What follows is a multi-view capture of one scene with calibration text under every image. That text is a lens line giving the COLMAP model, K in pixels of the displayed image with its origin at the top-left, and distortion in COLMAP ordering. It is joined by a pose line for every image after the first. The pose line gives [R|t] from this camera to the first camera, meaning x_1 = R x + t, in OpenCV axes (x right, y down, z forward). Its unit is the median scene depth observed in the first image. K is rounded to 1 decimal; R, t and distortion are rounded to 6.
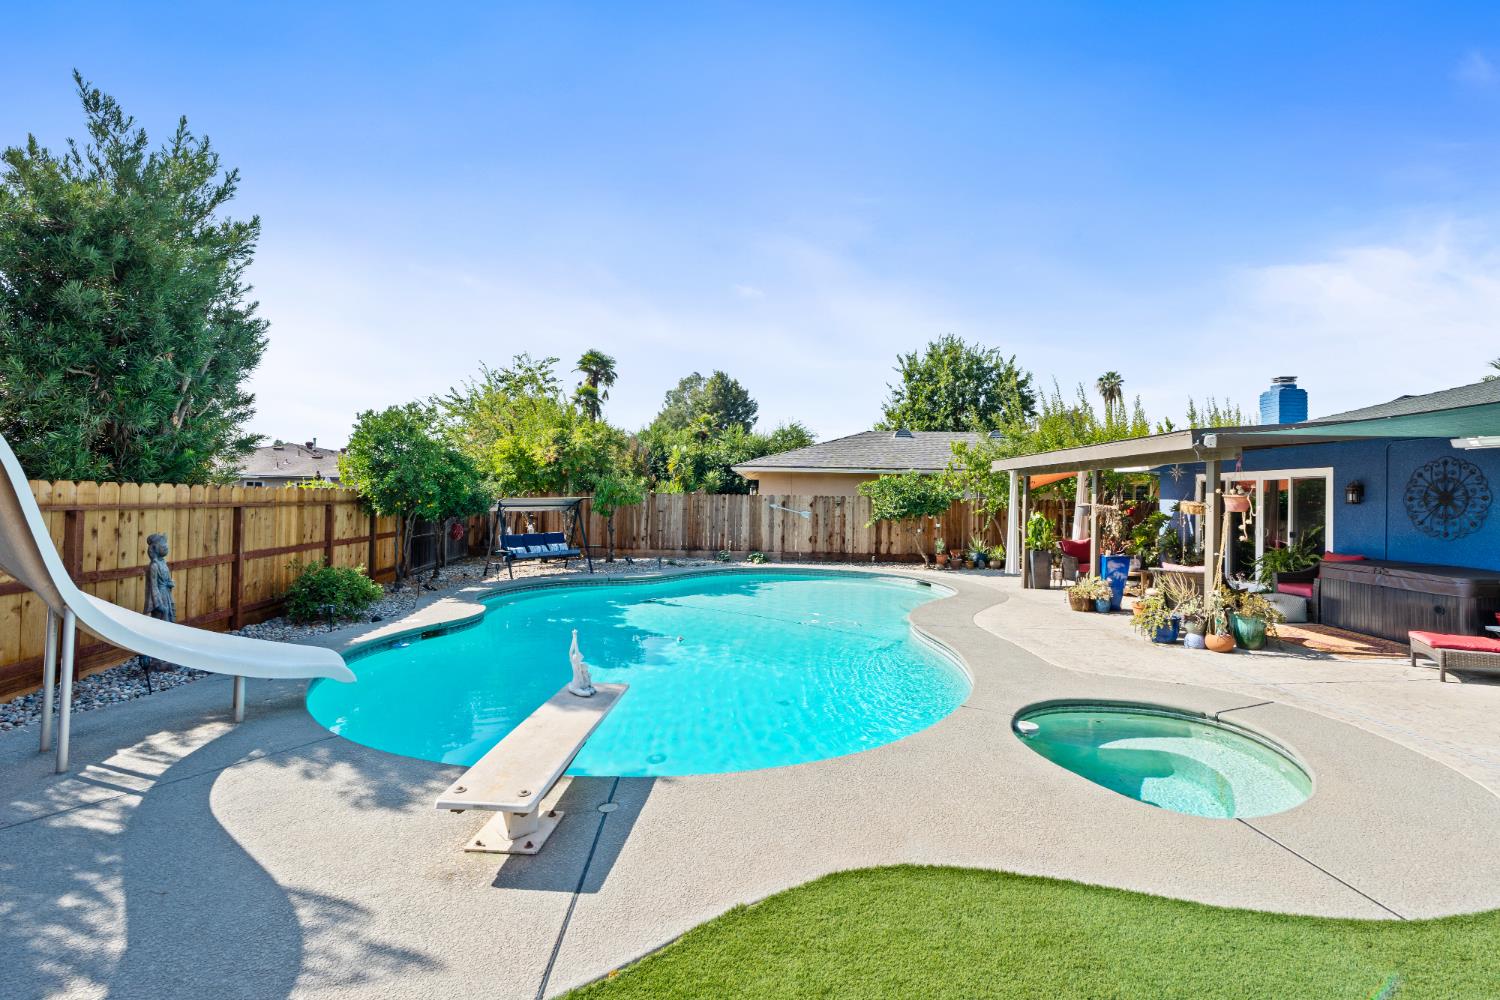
lens RADIAL K [[678.2, 0, 751.8], [0, 678.2, 496.4], [0, 0, 1]] dist [-0.001572, 0.000412]
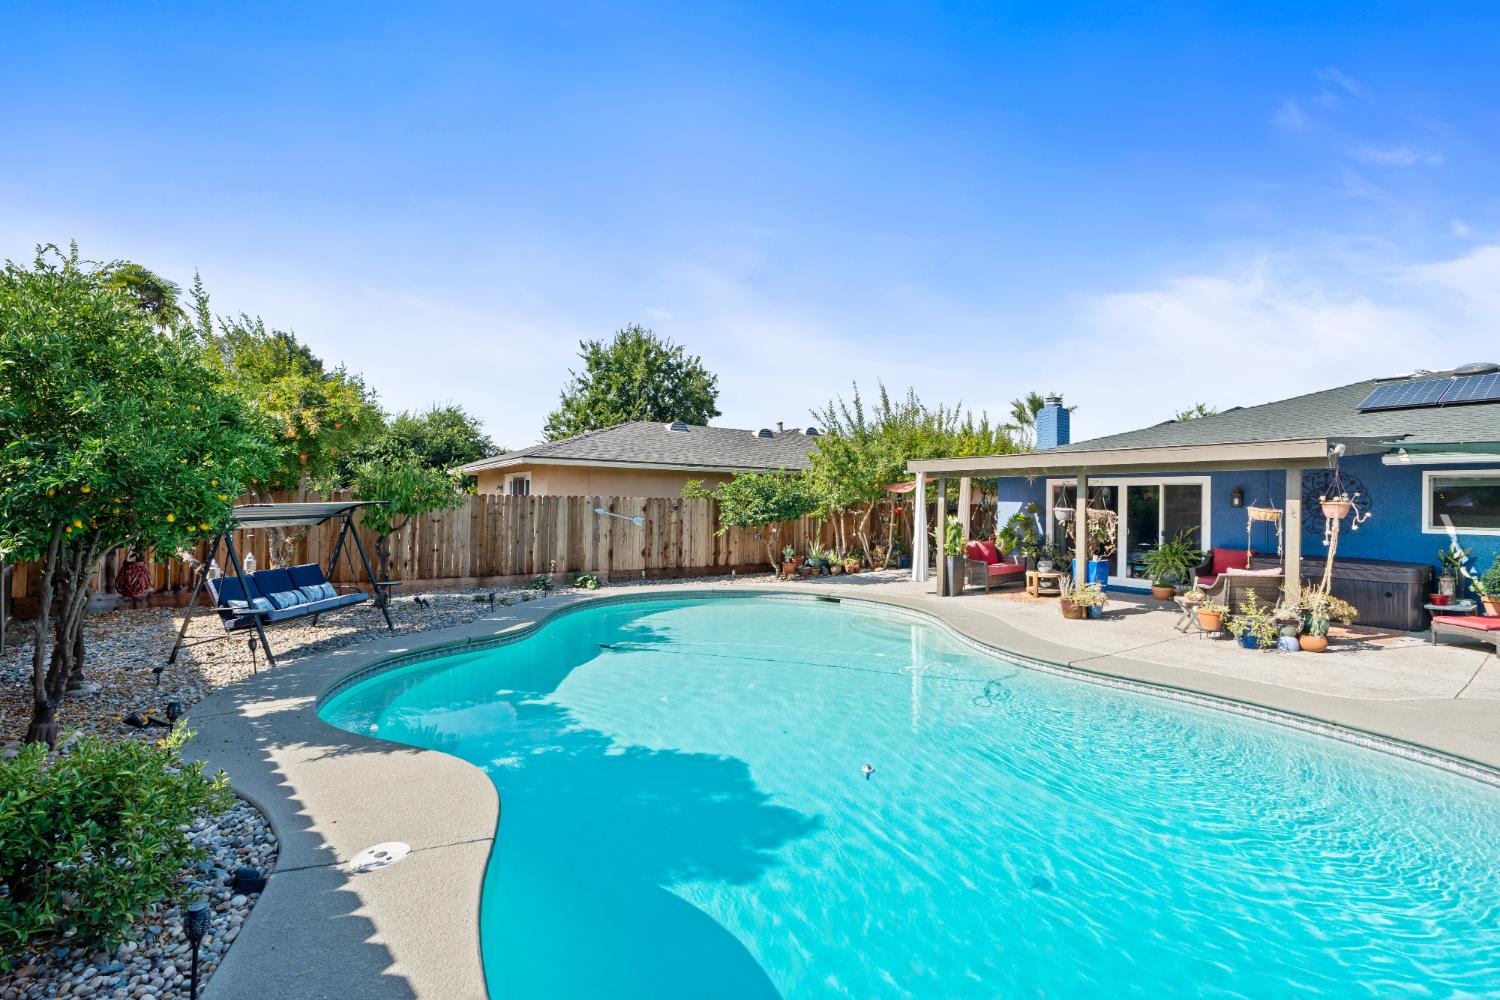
lens RADIAL K [[675.4, 0, 750.0], [0, 675.4, 500.0], [0, 0, 1]] dist [-0.002418, -0.000204]
pose [[0.813318, -0.002128, 0.581816, -0.287962], [-0.003017, 0.999964, 0.007876, -0.004823], [-0.581812, -0.008161, 0.813282, 0.308148]]
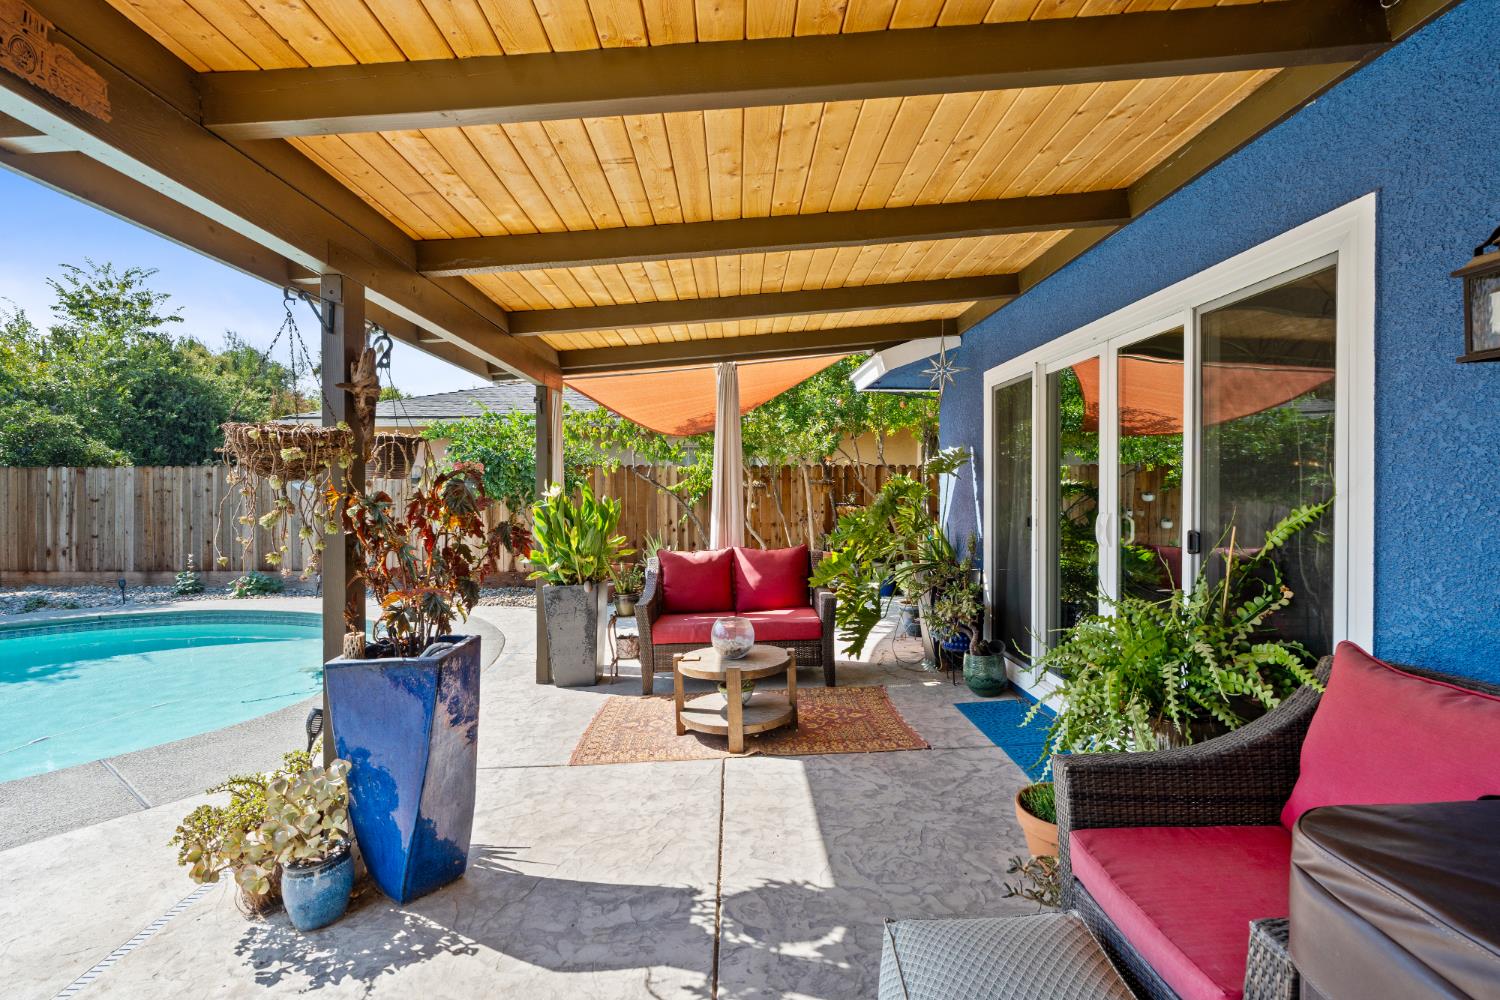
lens RADIAL K [[687.0, 0, 754.0], [0, 687.0, 496.6], [0, 0, 1]] dist [-0.001067, -0.000016]
pose [[0.999763, -0.021716, 0.001708, 0.414843], [0.021677, 0.999559, 0.020281, 0.020617], [-0.002147, -0.020239, 0.999793, 0.489824]]
